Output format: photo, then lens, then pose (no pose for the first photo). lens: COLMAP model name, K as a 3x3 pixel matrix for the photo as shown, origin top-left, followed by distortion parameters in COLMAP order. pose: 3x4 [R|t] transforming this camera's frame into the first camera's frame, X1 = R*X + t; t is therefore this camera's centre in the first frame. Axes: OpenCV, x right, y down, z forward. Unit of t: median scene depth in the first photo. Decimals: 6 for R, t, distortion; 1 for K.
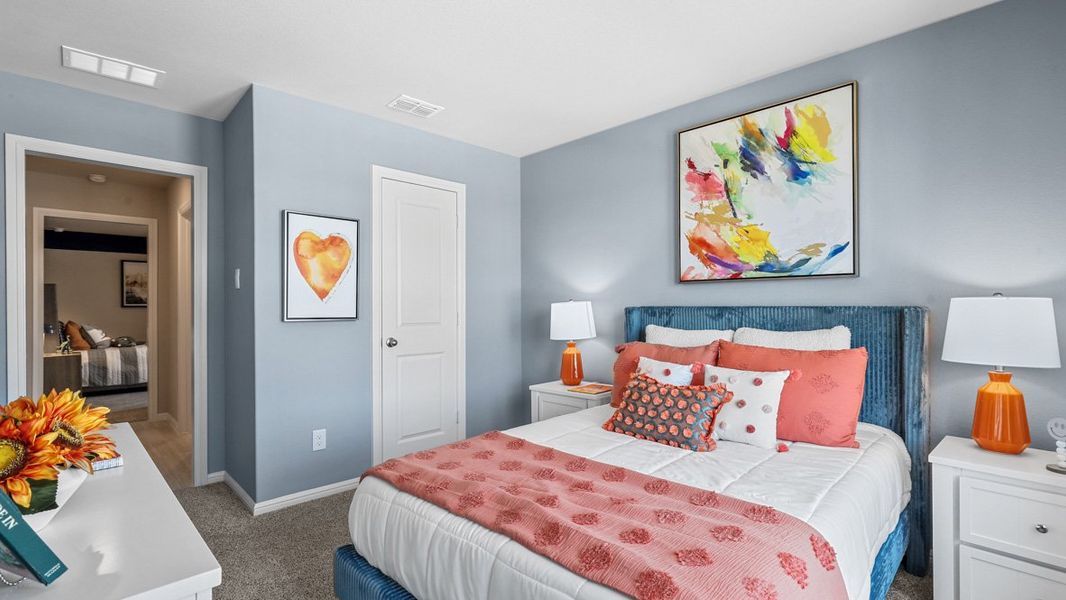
lens RADIAL K [[483.2, 0, 535.5], [0, 483.2, 305.9], [0, 0, 1]] dist [-0.000737, -0.000547]
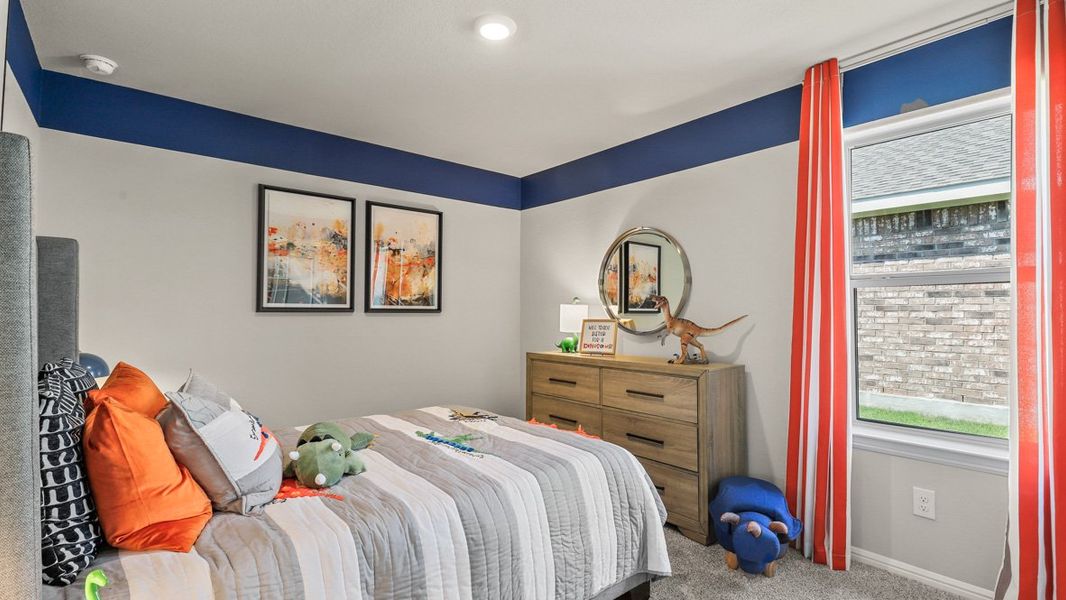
lens RADIAL K [[483.2, 0, 535.5], [0, 483.2, 305.9], [0, 0, 1]] dist [-0.000737, -0.000547]
pose [[0.997159, 0.008664, -0.074827, -0.613456], [-0.009276, 0.999926, -0.007835, -0.000362], [0.074754, 0.008507, 0.997166, 0.641590]]
